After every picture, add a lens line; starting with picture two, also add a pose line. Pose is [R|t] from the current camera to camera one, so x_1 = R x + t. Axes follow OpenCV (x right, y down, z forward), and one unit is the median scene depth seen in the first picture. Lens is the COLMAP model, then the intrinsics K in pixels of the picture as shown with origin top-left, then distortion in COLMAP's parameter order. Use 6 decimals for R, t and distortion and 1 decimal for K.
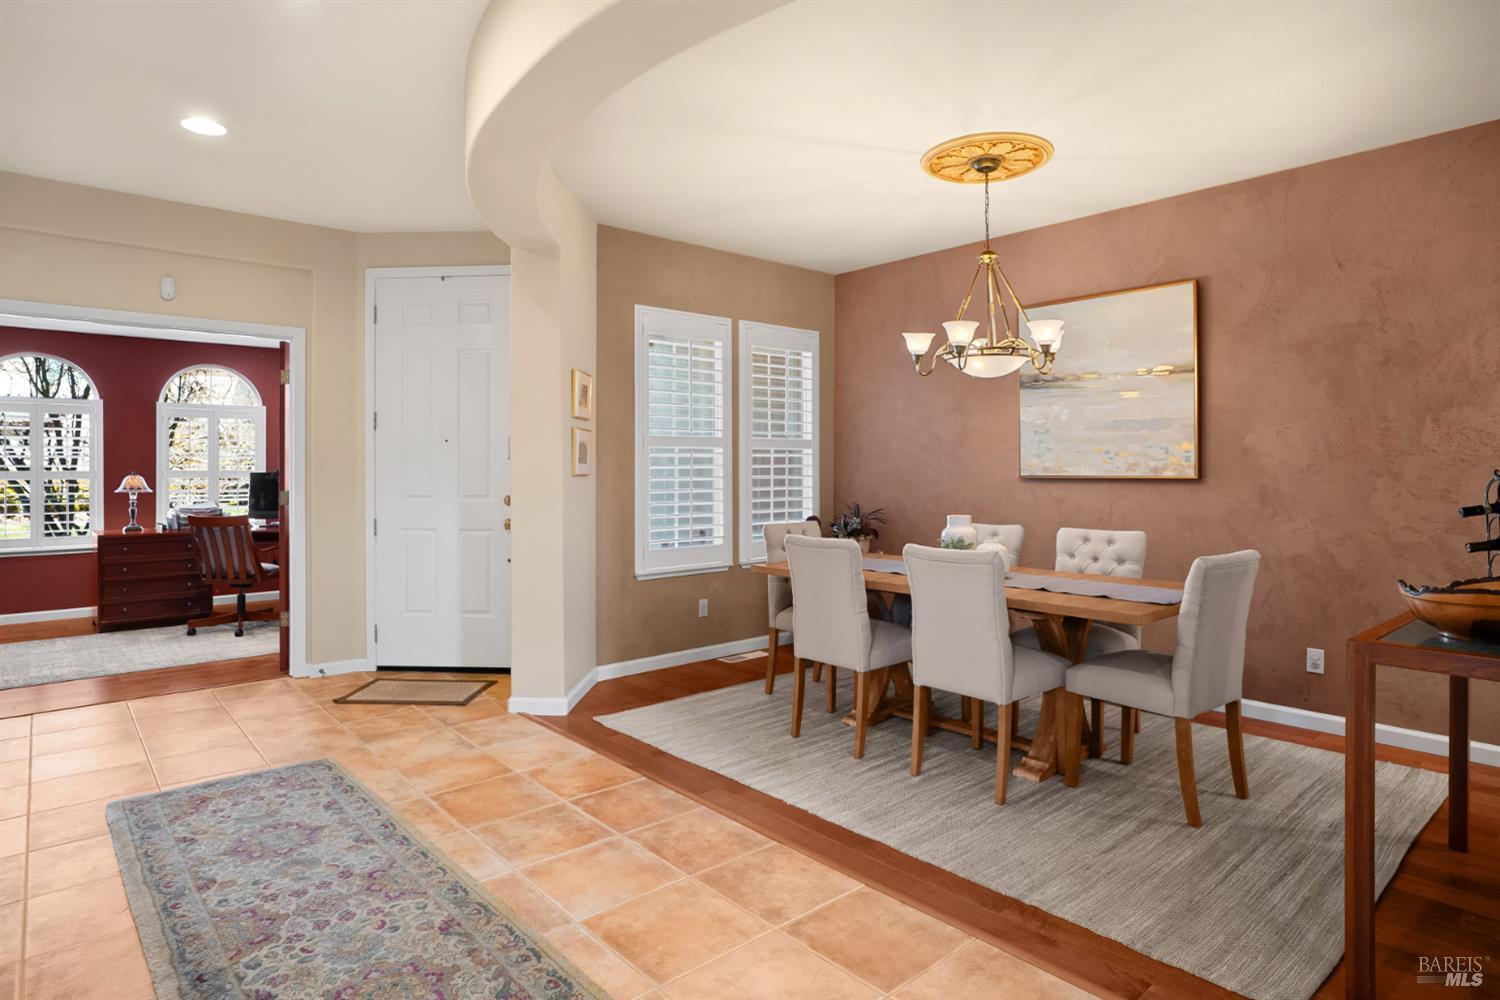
lens RADIAL K [[832.7, 0, 759.9], [0, 832.7, 471.7], [0, 0, 1]] dist [-0.031853, 0.004571]
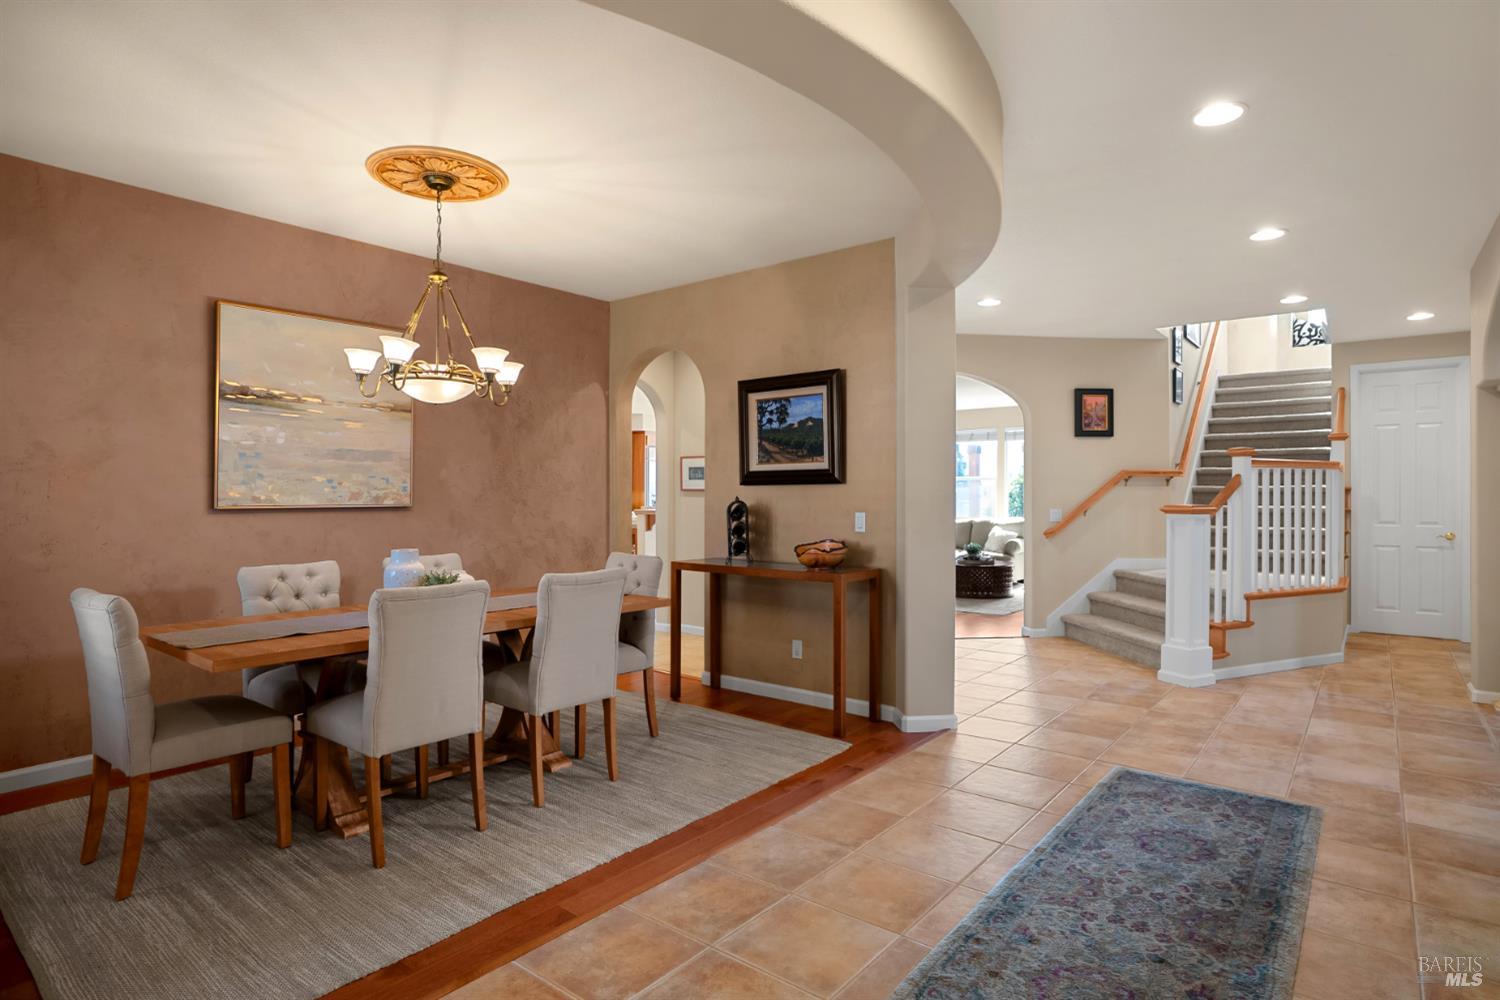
lens RADIAL K [[792.5, 0, 746.9], [0, 792.5, 503.7], [0, 0, 1]] dist [-0.015945, -0.000755]
pose [[-0.155629, -0.010152, 0.987763, -0.785837], [0.001825, 0.999943, 0.010565, -0.007780], [-0.987814, 0.003447, -0.155602, 0.901793]]
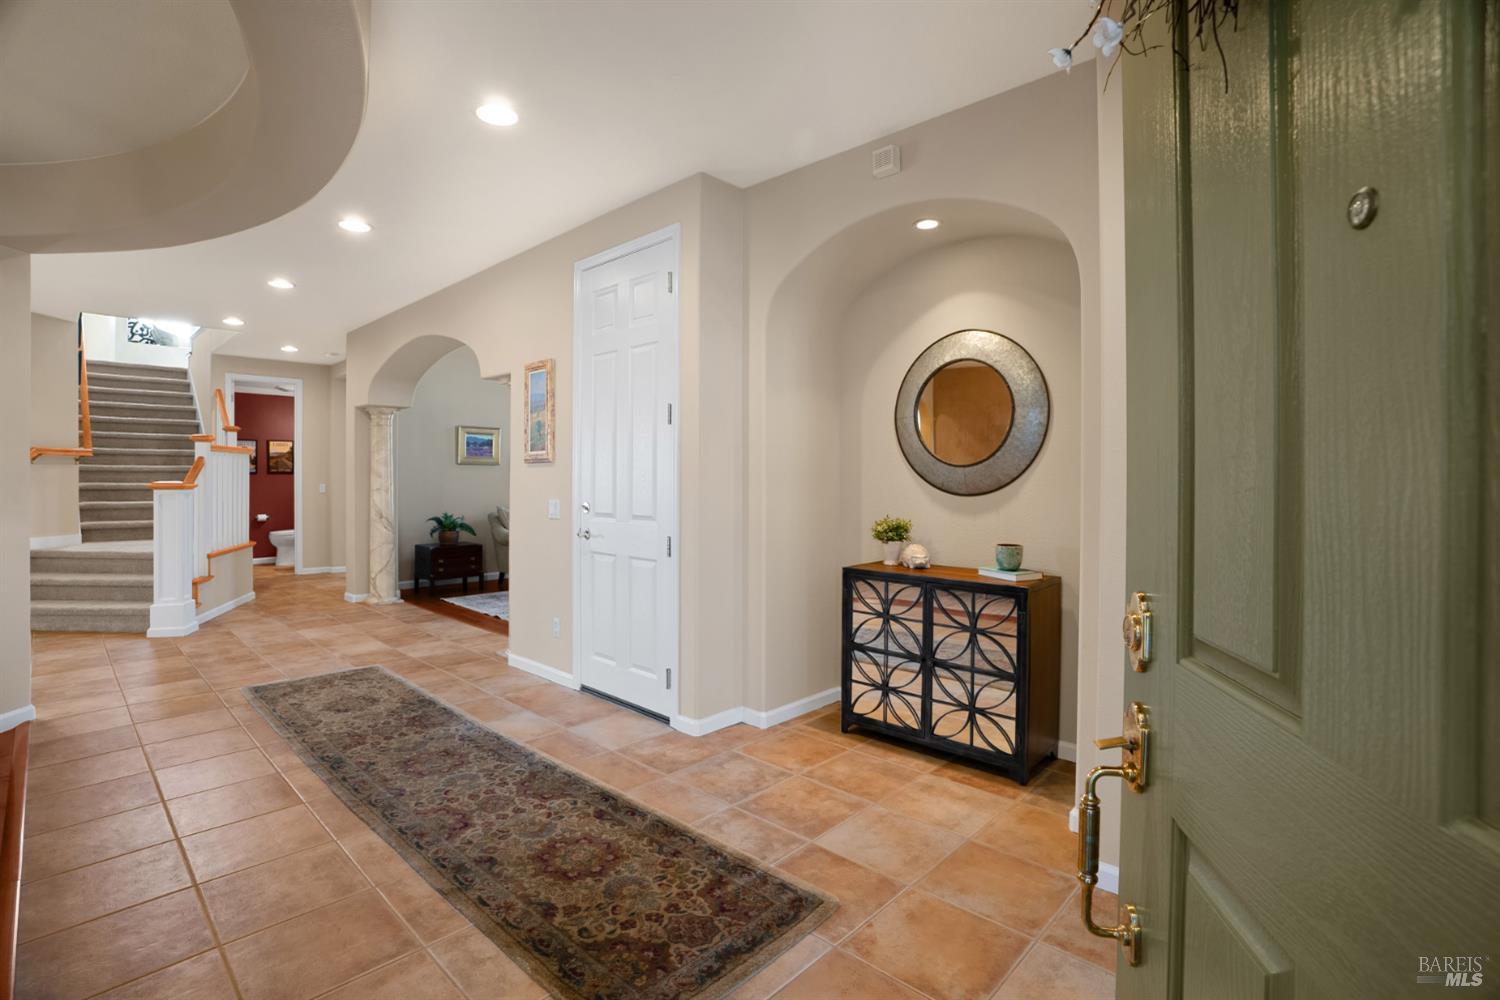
lens RADIAL K [[714.0, 0, 744.7], [0, 714.0, 485.3], [0, 0, 1]] dist [-0.004629, 0.000046]
pose [[-0.997568, -0.003105, -0.069625, -0.588782], [-0.003974, 0.999916, 0.012354, -0.004718], [0.069581, 0.012601, -0.997497, 1.500248]]
